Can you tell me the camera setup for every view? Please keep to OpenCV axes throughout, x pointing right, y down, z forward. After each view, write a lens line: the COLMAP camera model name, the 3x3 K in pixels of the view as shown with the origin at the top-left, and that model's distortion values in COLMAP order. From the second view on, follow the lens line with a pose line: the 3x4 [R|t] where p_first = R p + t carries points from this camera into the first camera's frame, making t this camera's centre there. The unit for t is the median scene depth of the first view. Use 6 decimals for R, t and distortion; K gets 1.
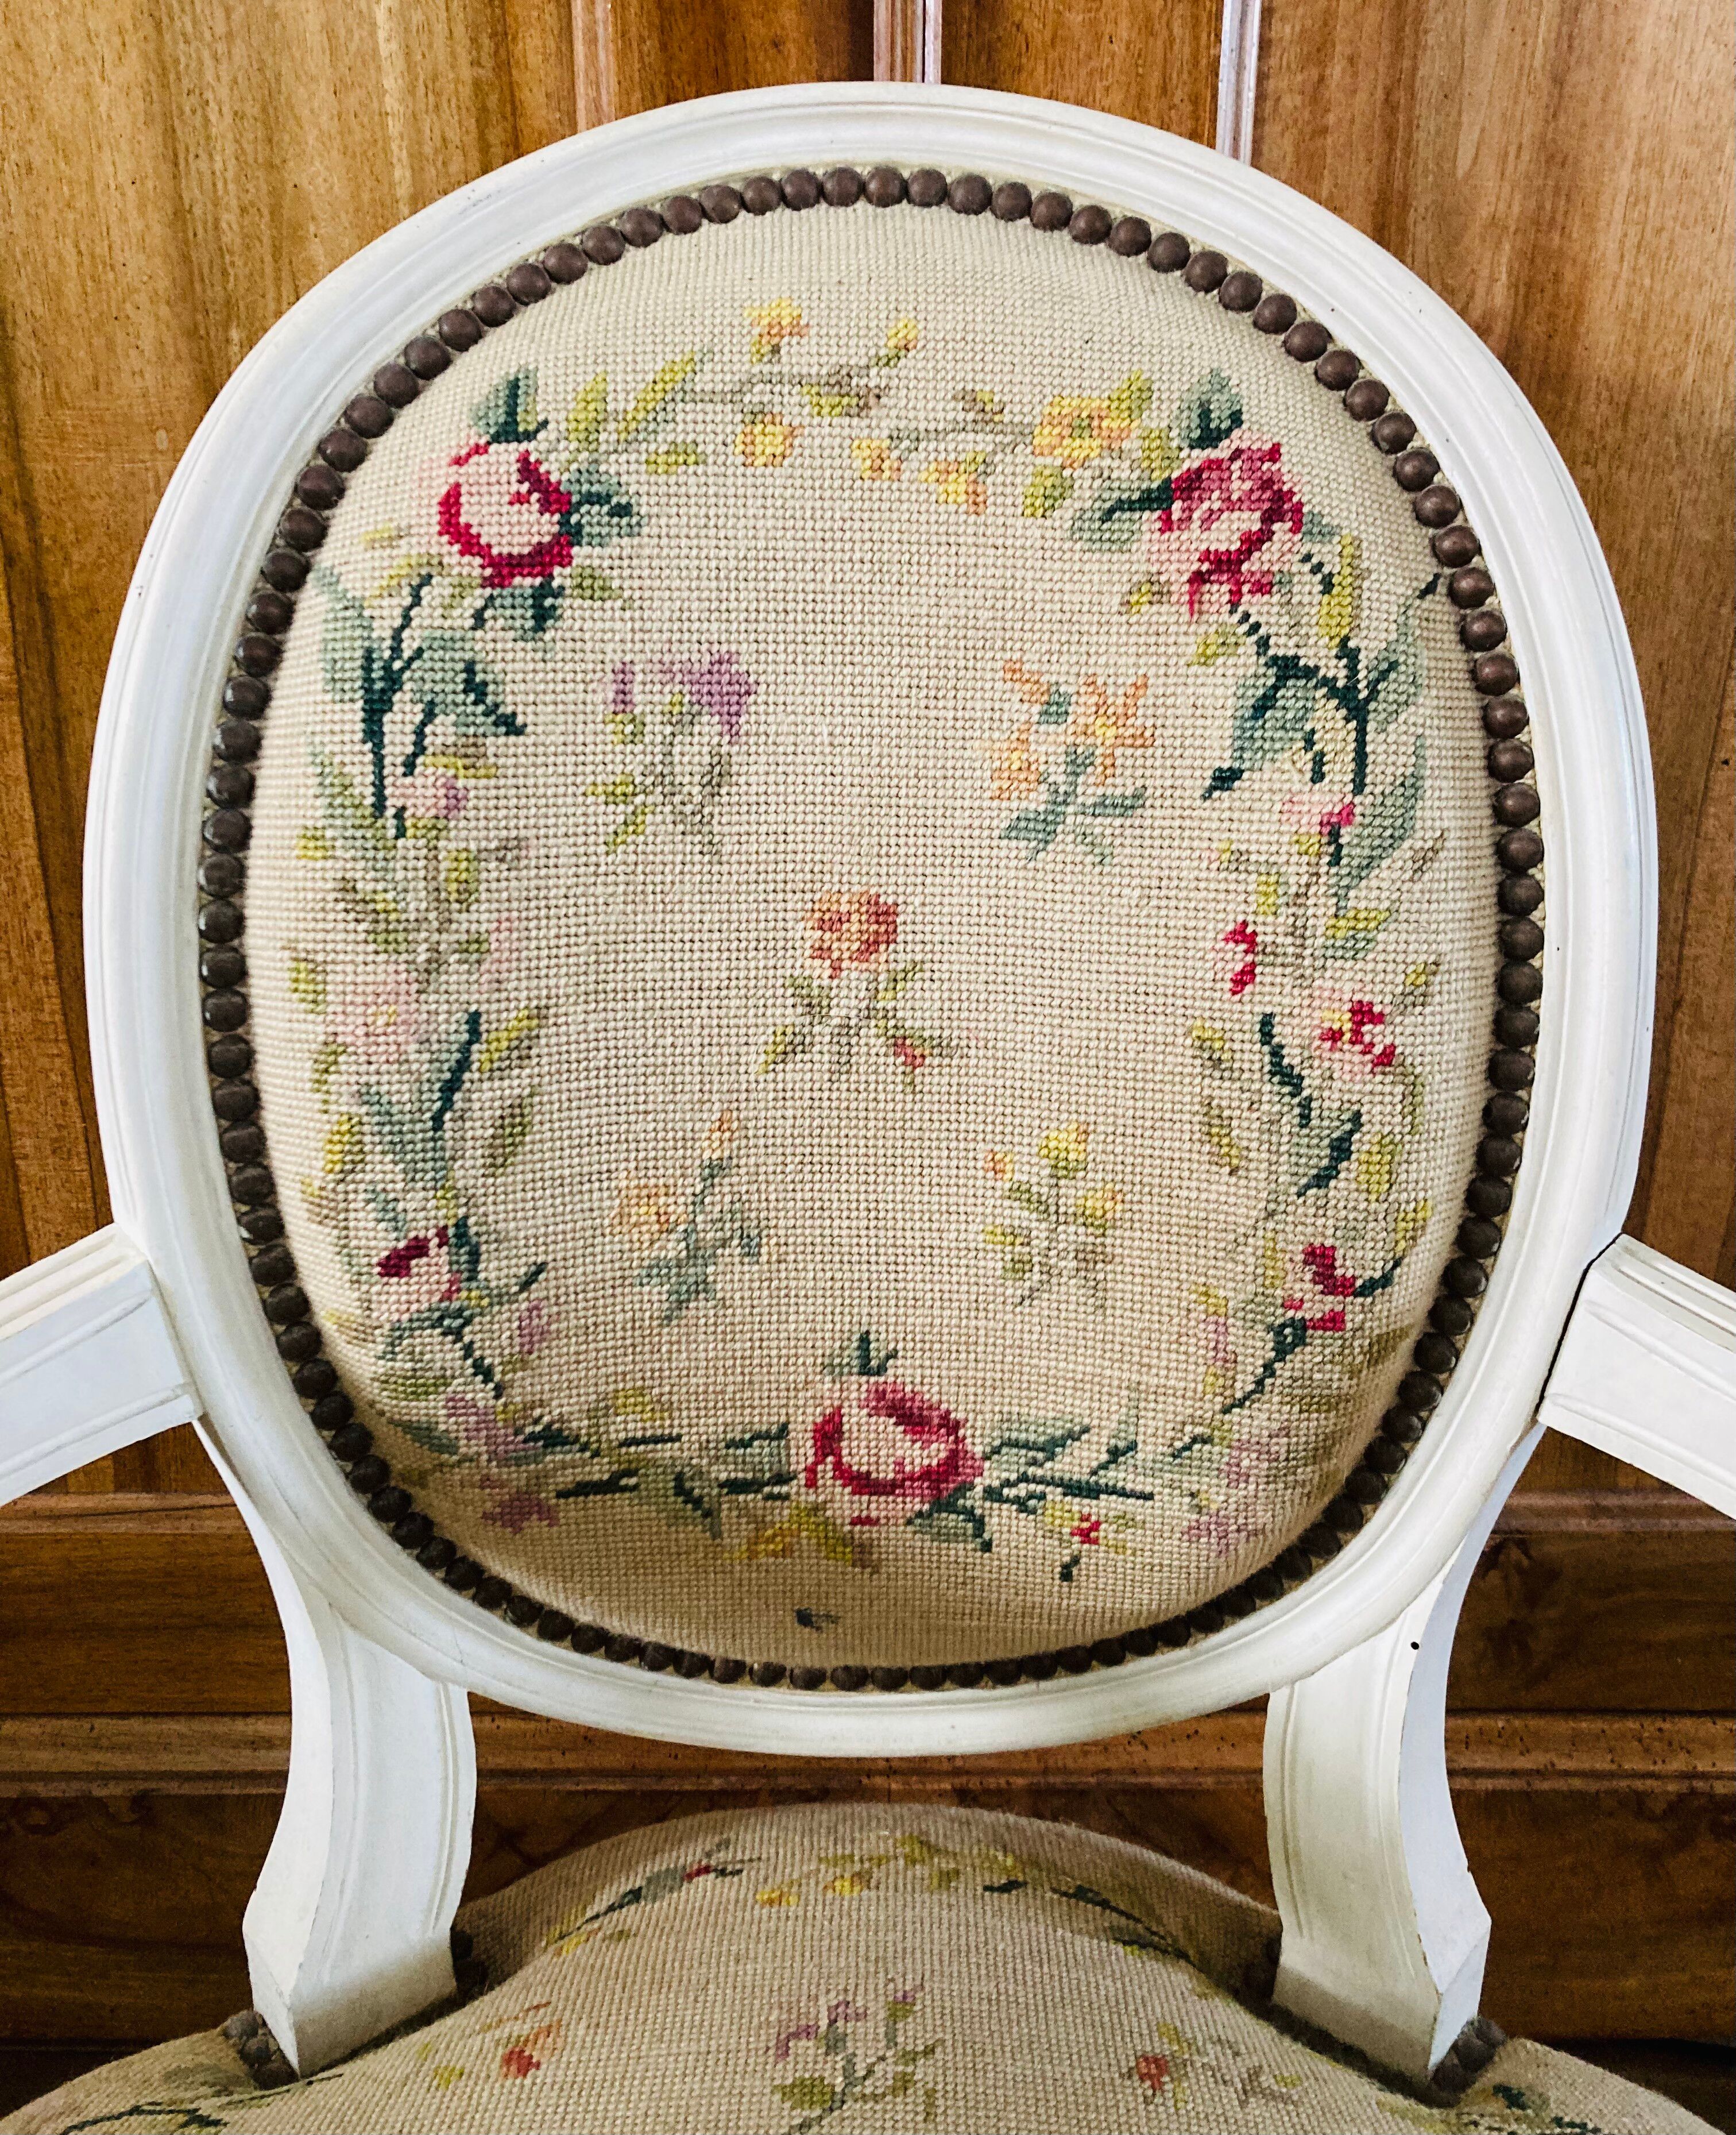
lens RADIAL K [[1897.4, 0, 899.6], [0, 1897.4, 962.2], [0, 0, 1]] dist [0.051998, -0.067447]
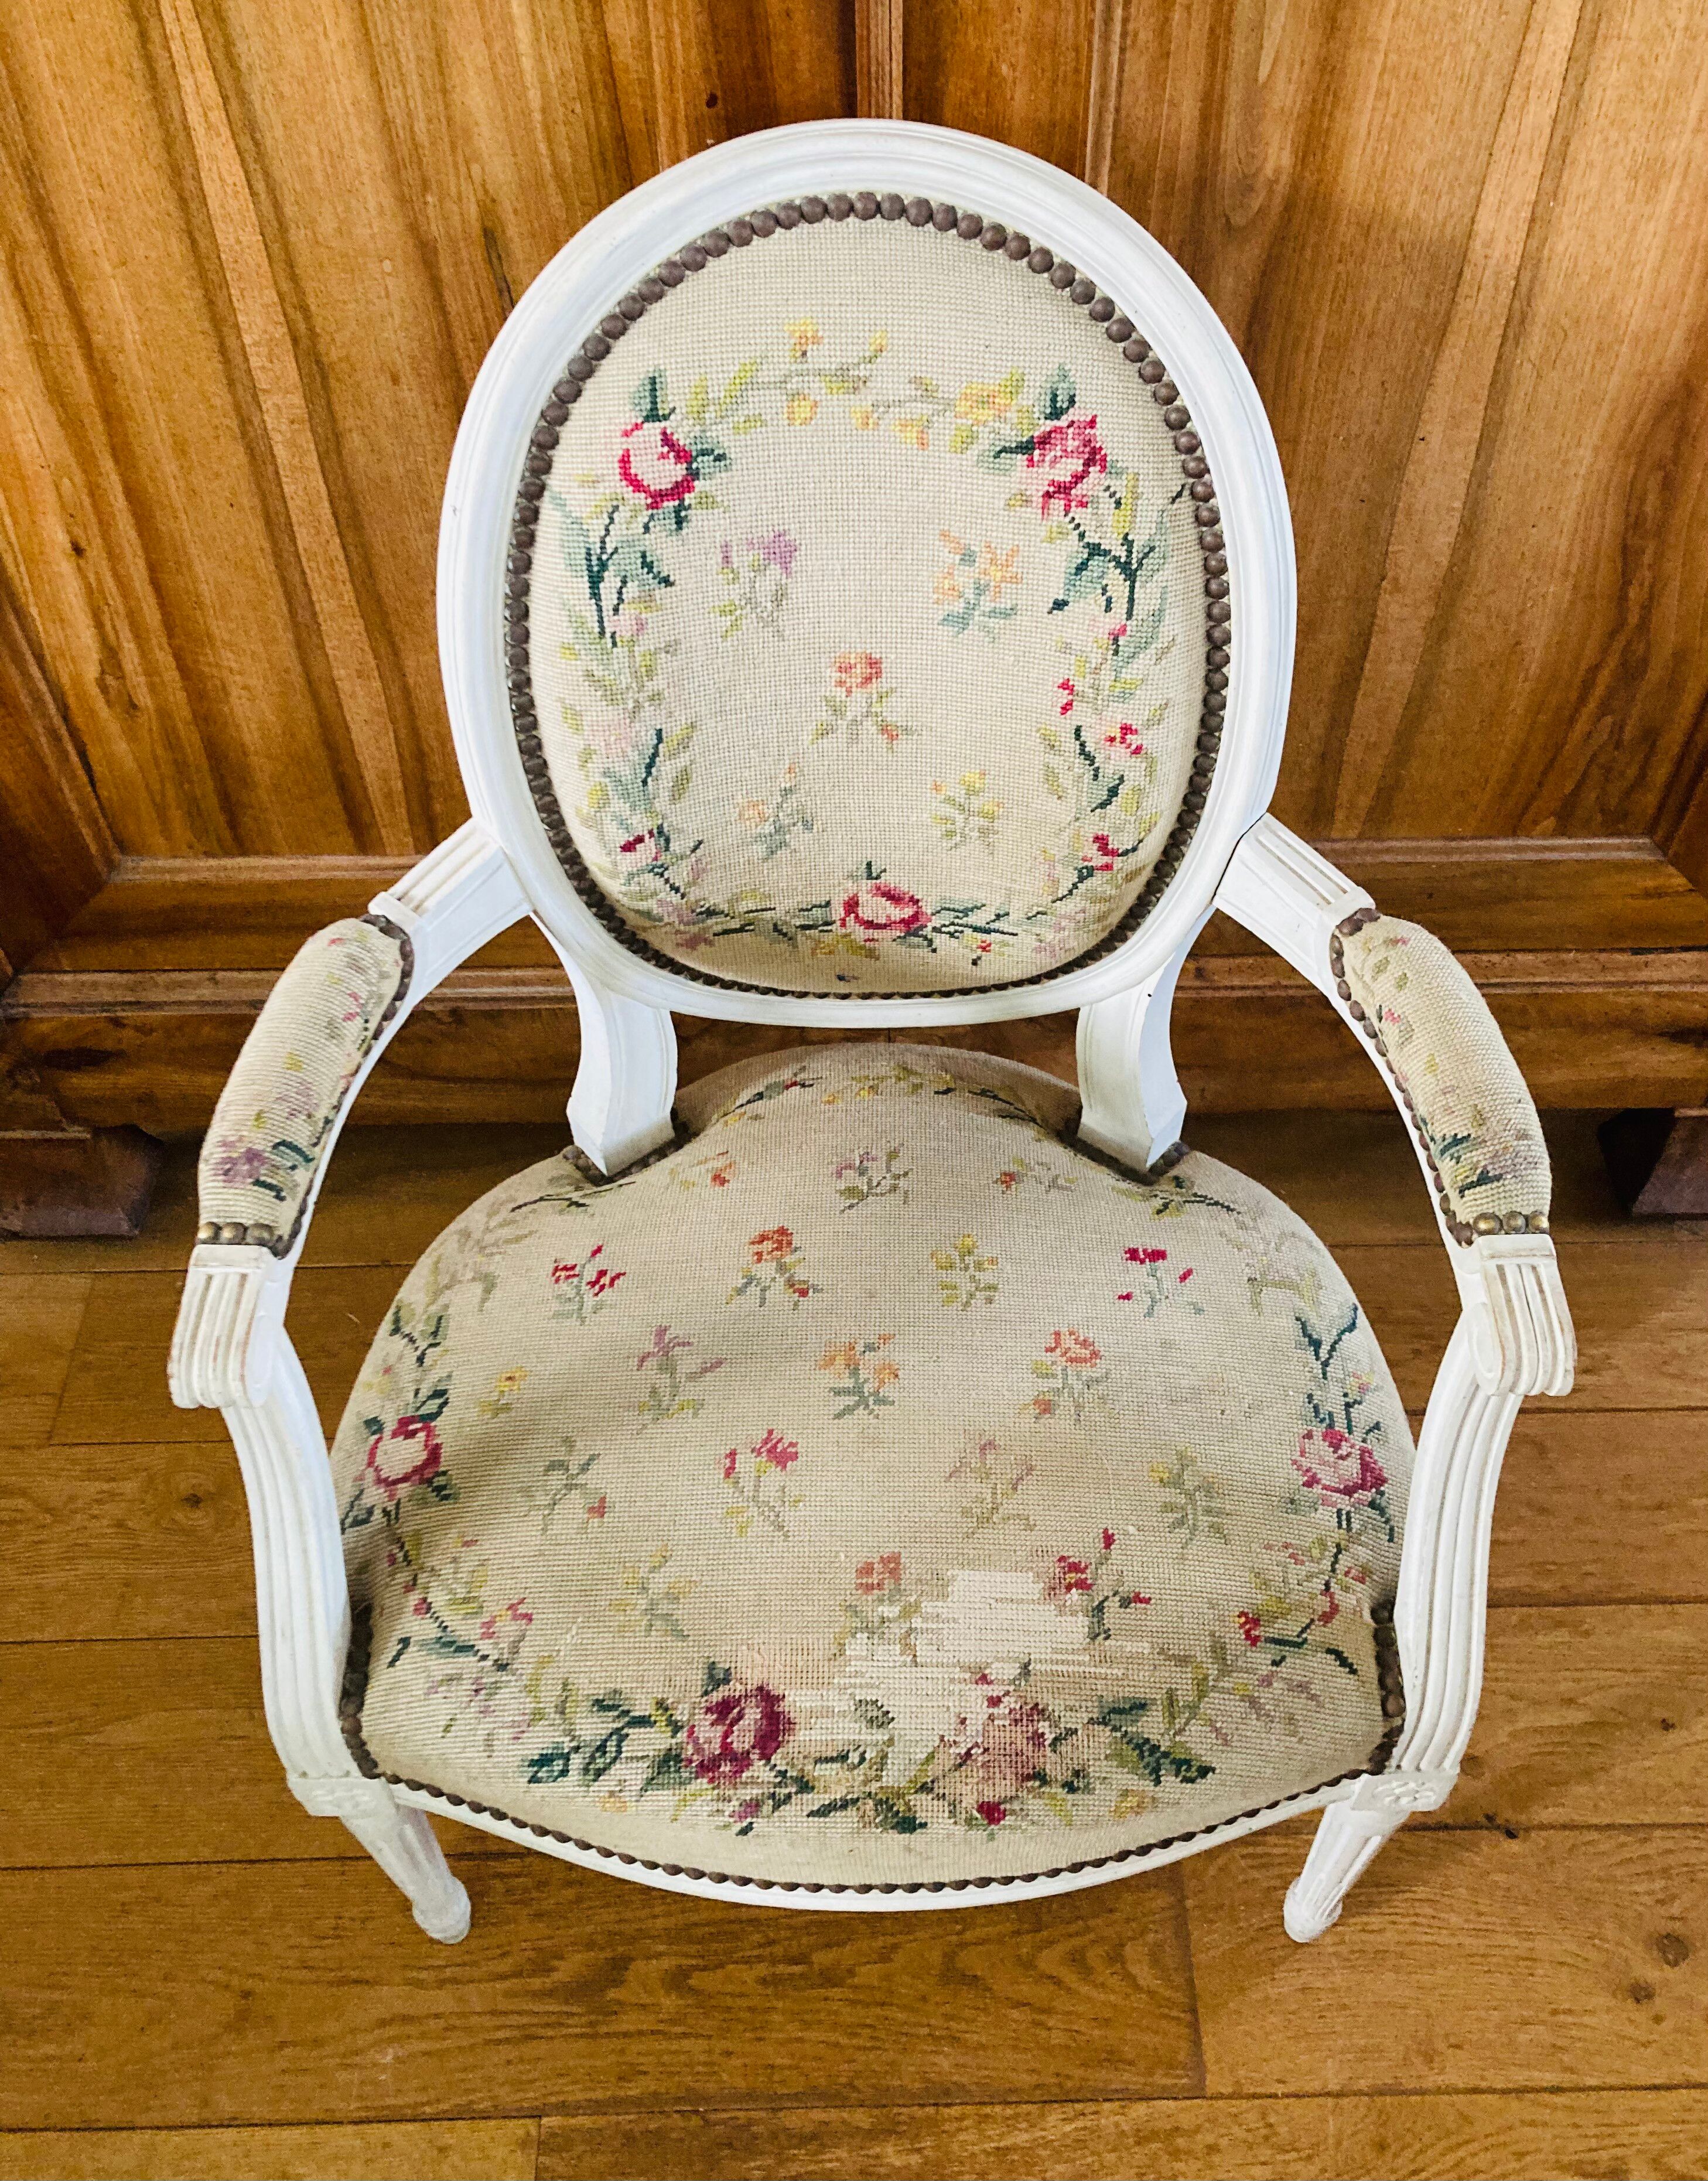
lens RADIAL K [[1928.4, 0, 901.3], [0, 1928.4, 1079.8], [0, 0, 1]] dist [-0.018924, 0.039700]
pose [[0.999914, -0.011865, -0.005497, 0.022435], [0.012969, 0.846043, 0.532956, -0.661920], [-0.001673, -0.532982, 0.846125, -0.768081]]
